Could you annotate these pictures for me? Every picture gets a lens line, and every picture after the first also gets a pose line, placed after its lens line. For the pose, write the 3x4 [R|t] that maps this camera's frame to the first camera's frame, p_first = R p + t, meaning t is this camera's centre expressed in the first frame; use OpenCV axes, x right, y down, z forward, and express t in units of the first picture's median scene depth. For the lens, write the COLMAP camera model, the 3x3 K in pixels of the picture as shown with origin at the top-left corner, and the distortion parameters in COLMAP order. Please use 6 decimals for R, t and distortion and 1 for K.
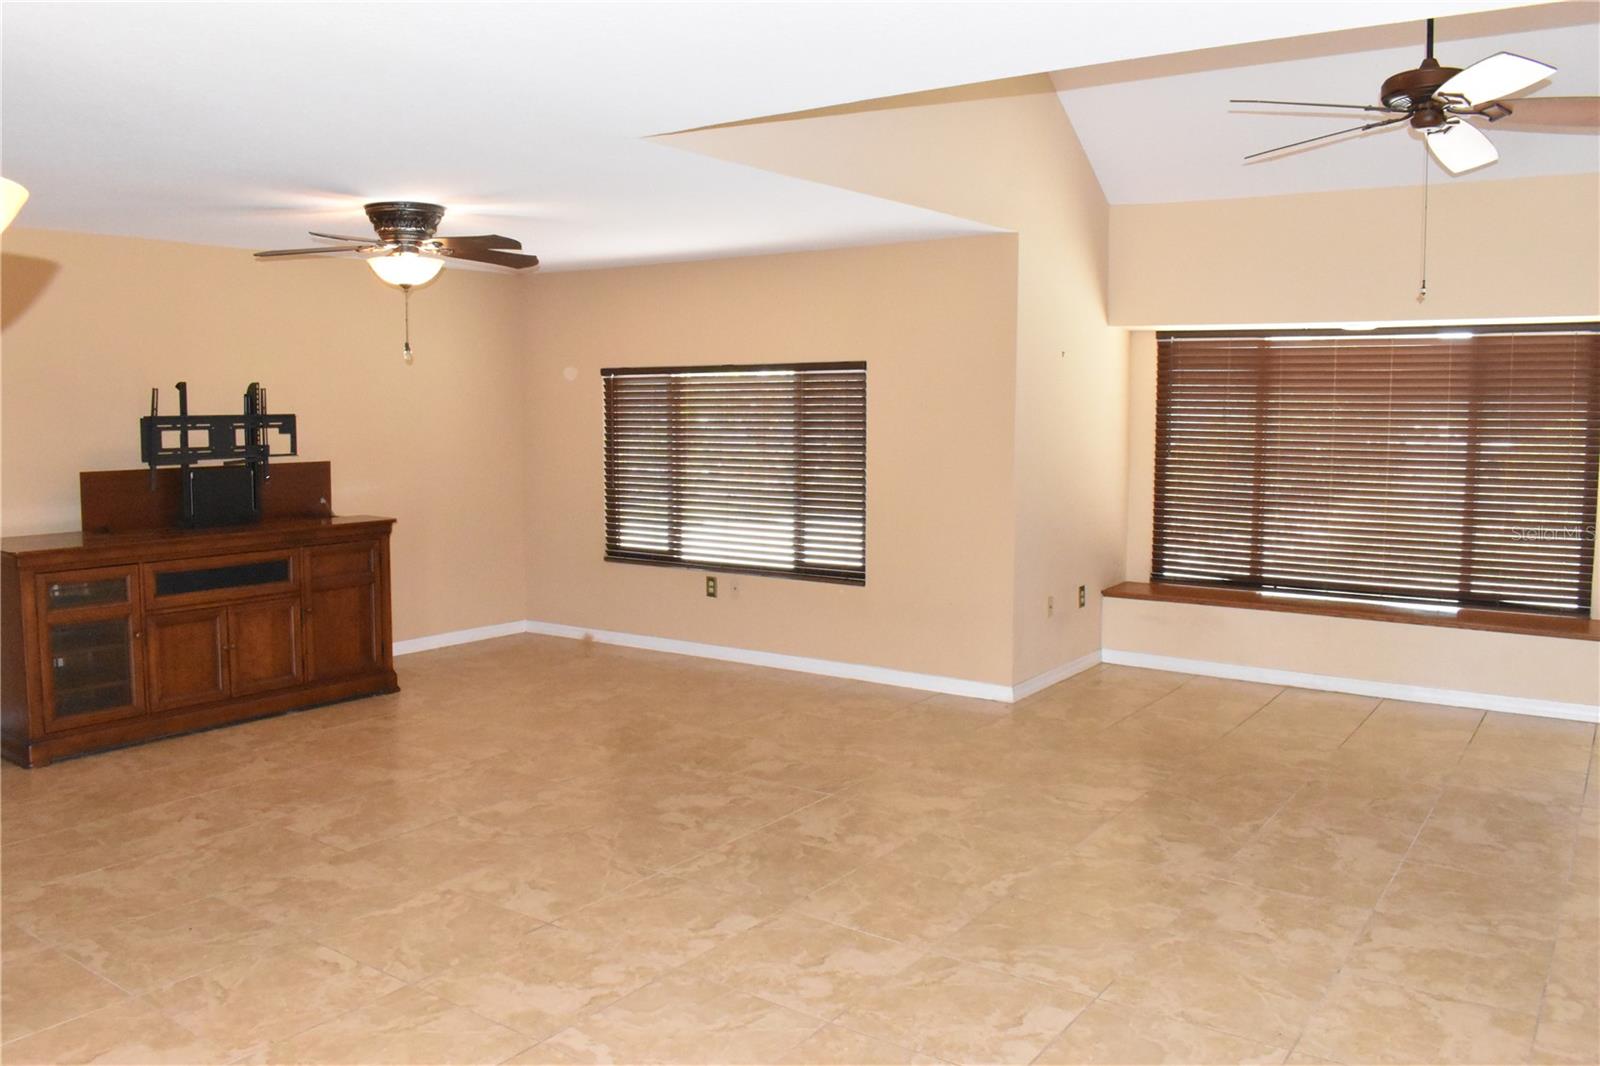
lens RADIAL K [[1285.0, 0, 800.0], [0, 1285.0, 533.0], [0, 0, 1]] dist [-0.092790, 0.007268]
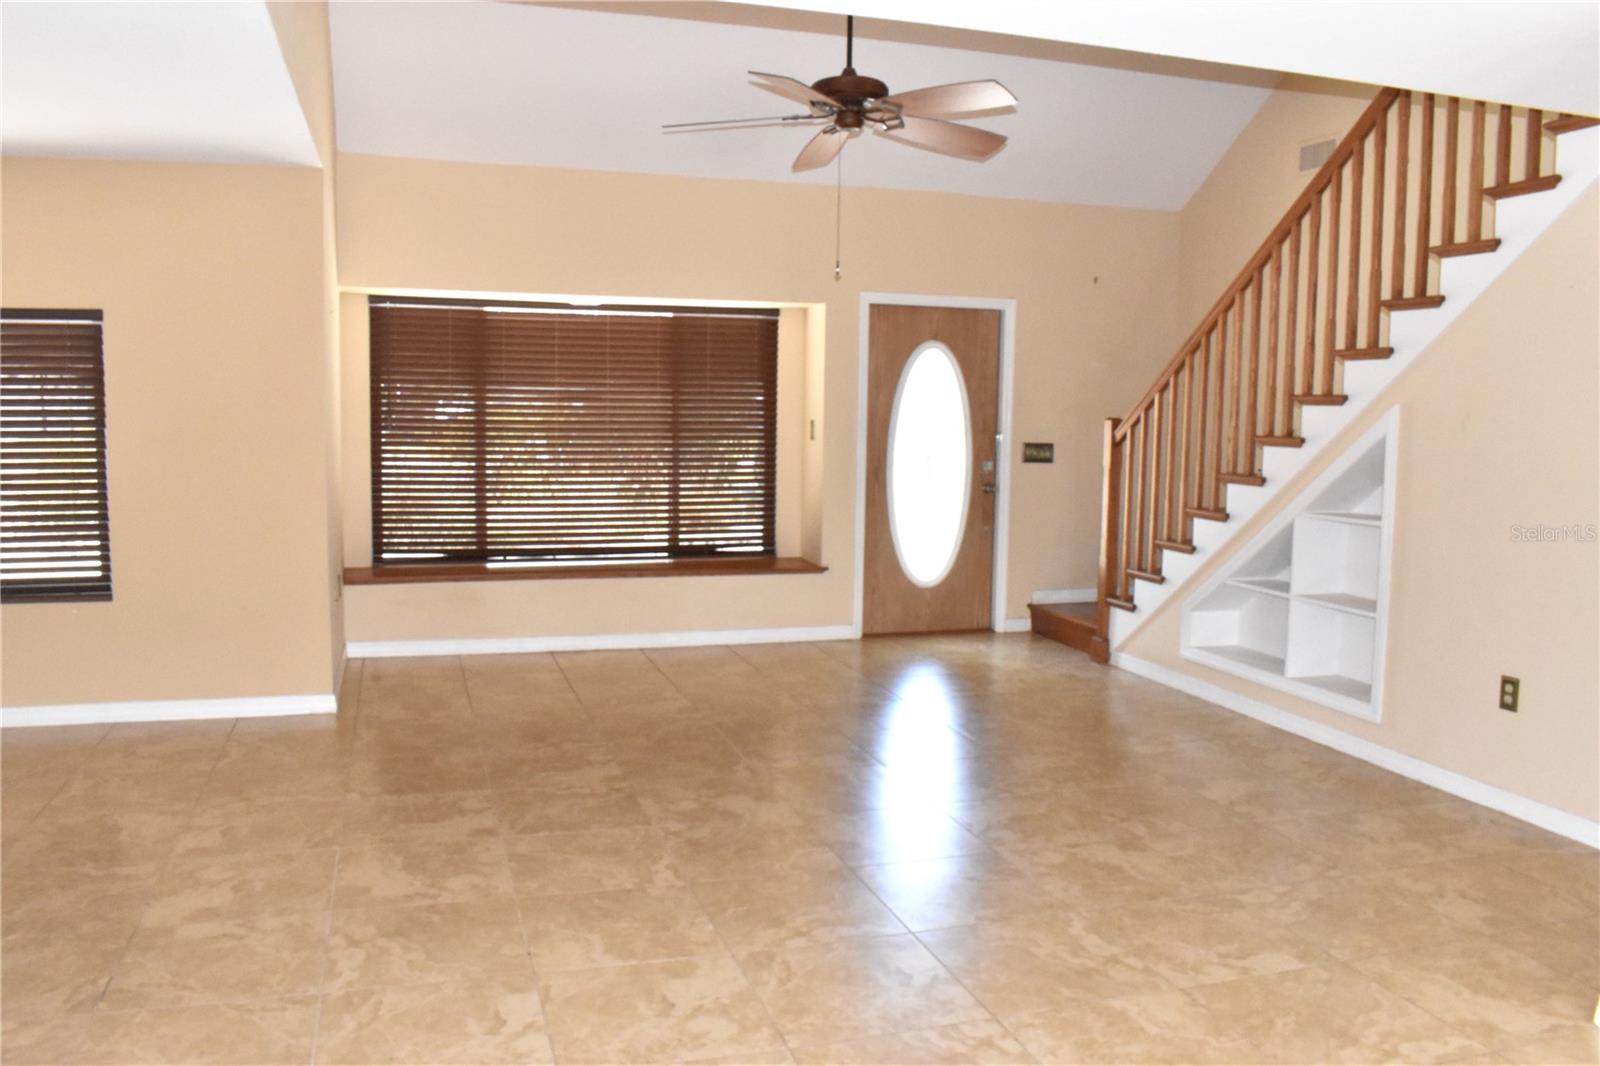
lens RADIAL K [[1285.0, 0, 800.0], [0, 1285.0, 533.0], [0, 0, 1]] dist [-0.092790, 0.007268]
pose [[0.592023, -0.072037, 0.802695, -0.457986], [0.066426, 0.996970, 0.040480, -0.003617], [-0.803179, 0.029355, 0.595015, 0.324734]]
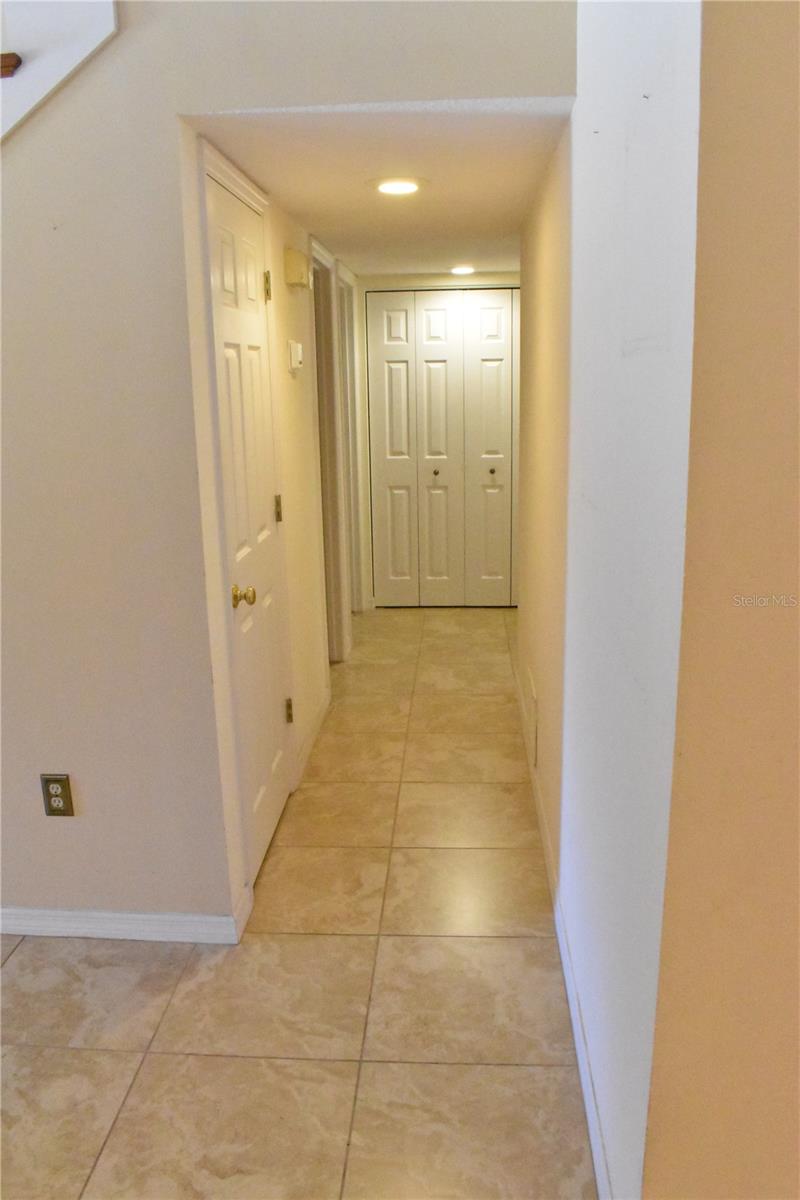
lens RADIAL K [[963.7, 0, 400.0], [0, 963.7, 600.0], [0, 0, 1]] dist [-0.092790, 0.007268]
pose [[-0.548250, -0.183011, 0.816045, 0.105649], [0.108046, 0.952086, 0.286109, -0.046650], [-0.829306, 0.245029, -0.502207, 0.546653]]
